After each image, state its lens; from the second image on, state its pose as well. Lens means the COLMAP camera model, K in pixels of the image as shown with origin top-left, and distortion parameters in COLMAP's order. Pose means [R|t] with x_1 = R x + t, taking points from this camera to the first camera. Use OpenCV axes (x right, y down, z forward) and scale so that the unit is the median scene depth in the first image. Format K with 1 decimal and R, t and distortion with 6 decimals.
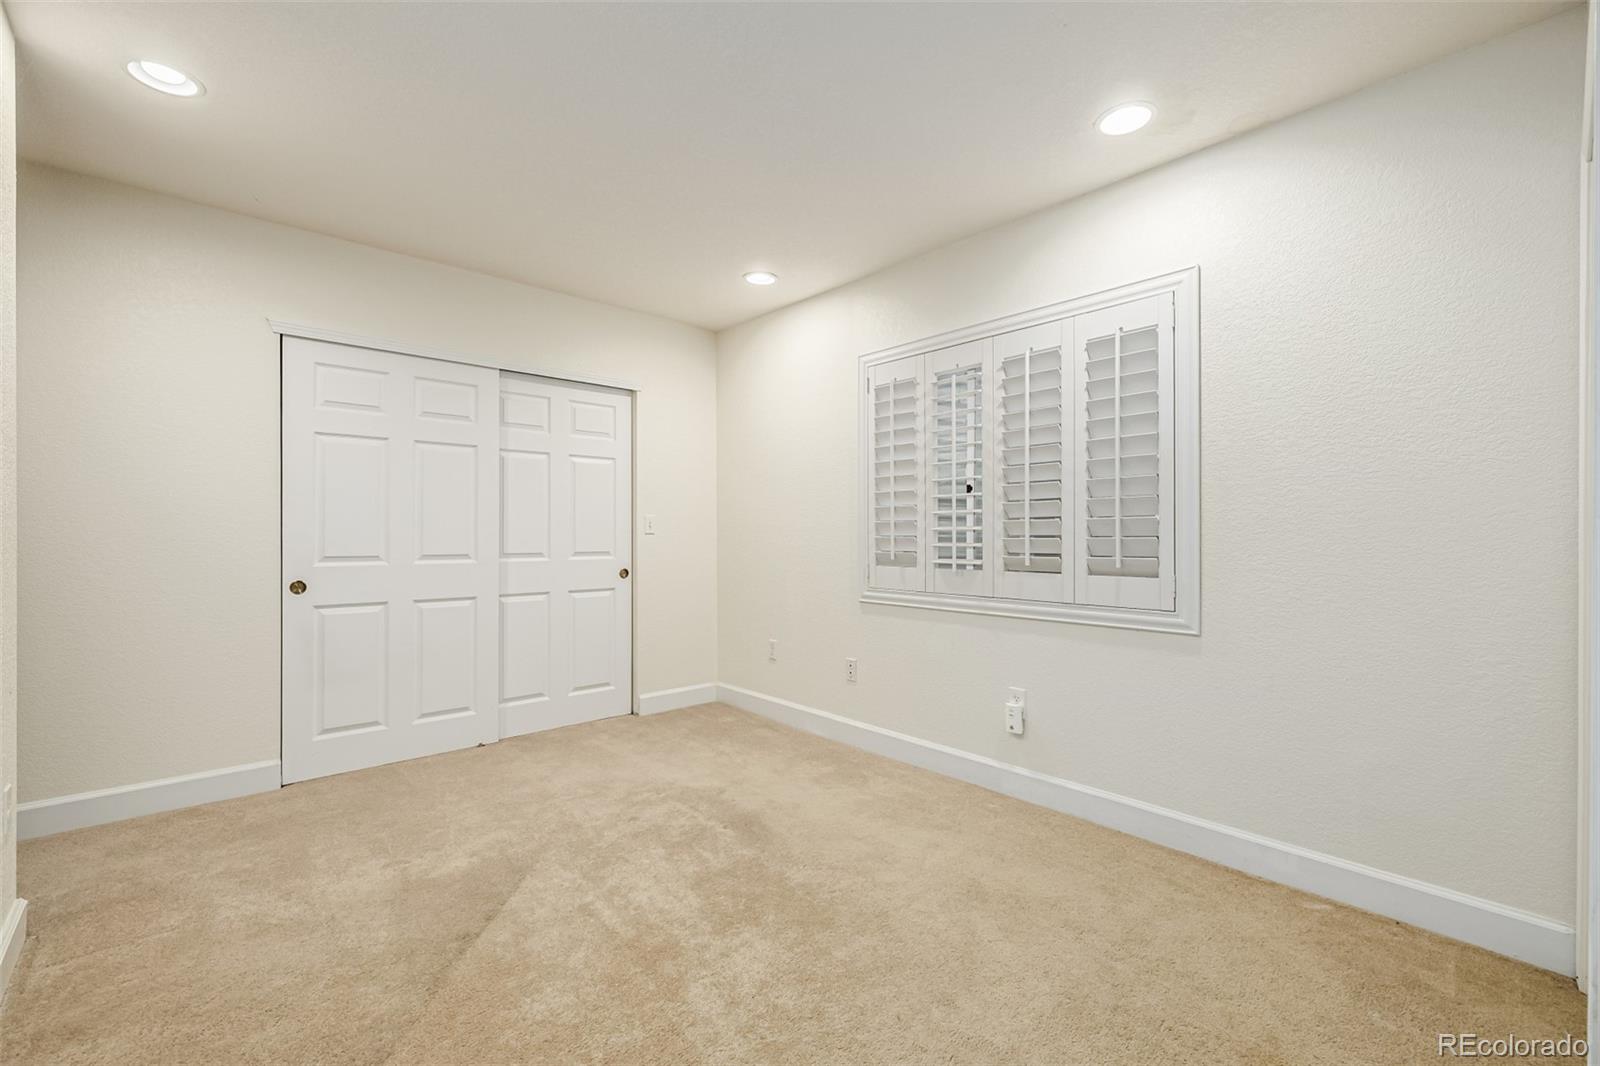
lens RADIAL K [[675.6, 0, 804.6], [0, 675.6, 532.5], [0, 0, 1]] dist [0.007357, -0.000122]
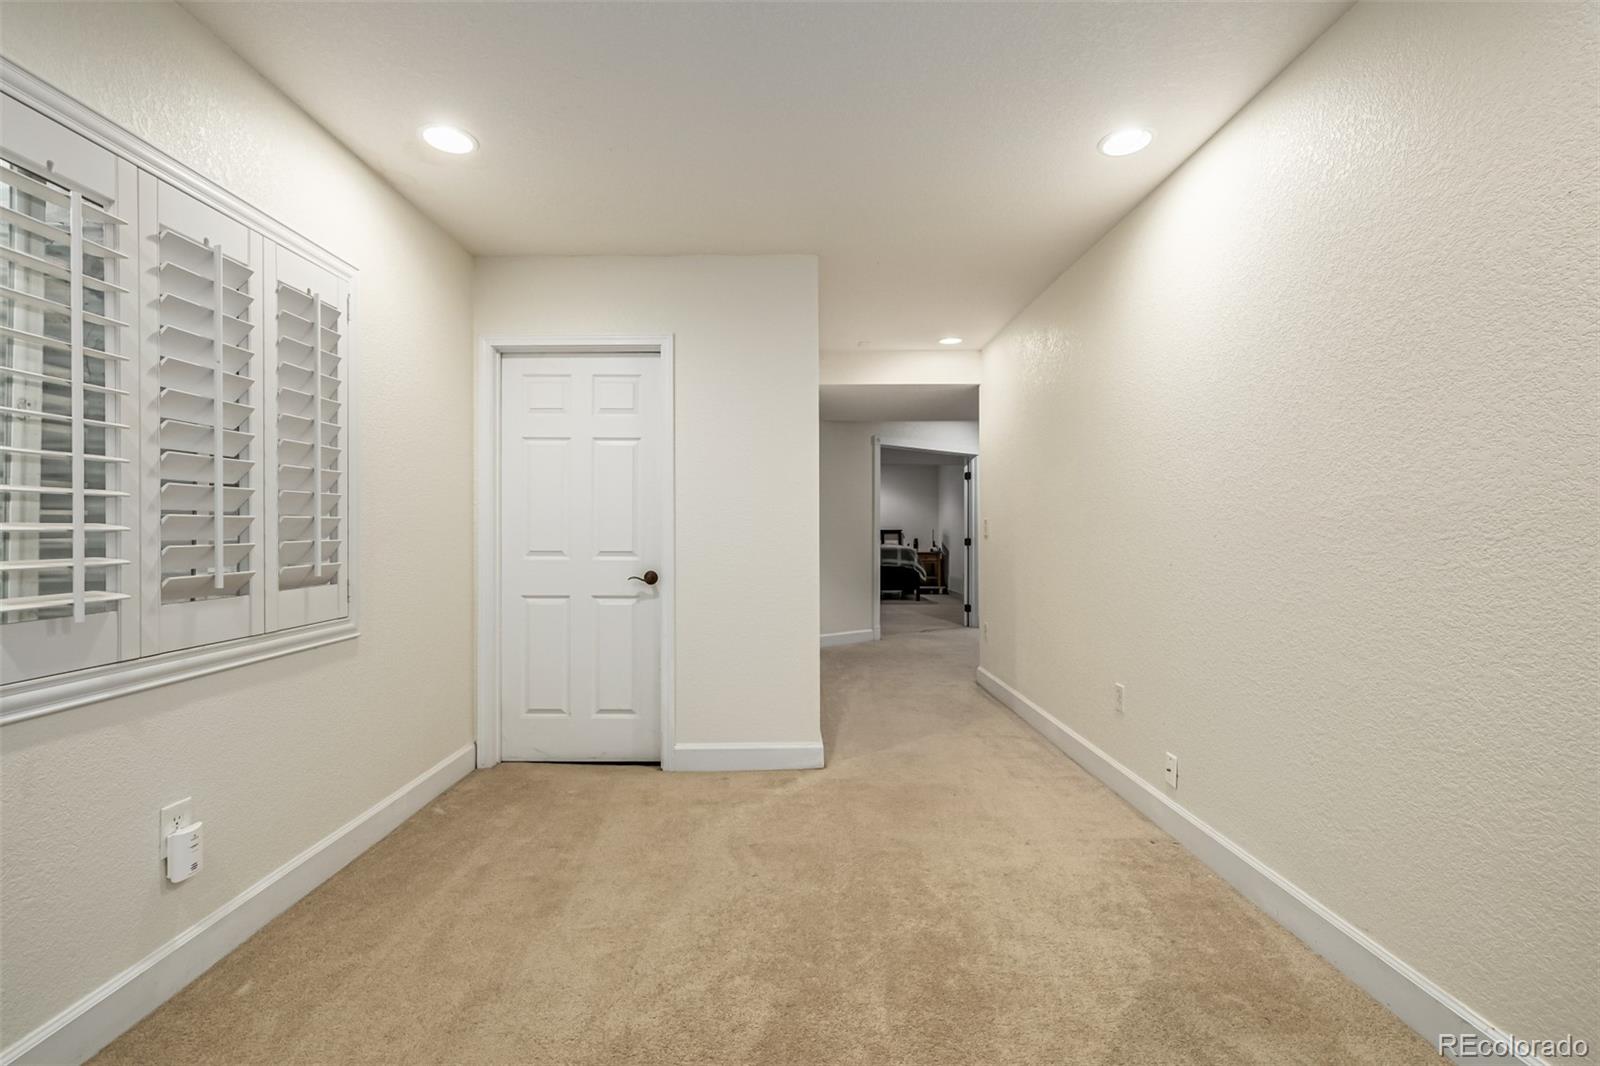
lens RADIAL K [[675.6, 0, 805.8], [0, 675.6, 534.1], [0, 0, 1]] dist [0.007357, -0.000122]
pose [[-0.751837, 0.002496, 0.659344, -0.479907], [0.008749, 0.999943, 0.006192, 0.000076], [-0.659291, 0.010424, -0.751816, 1.086179]]
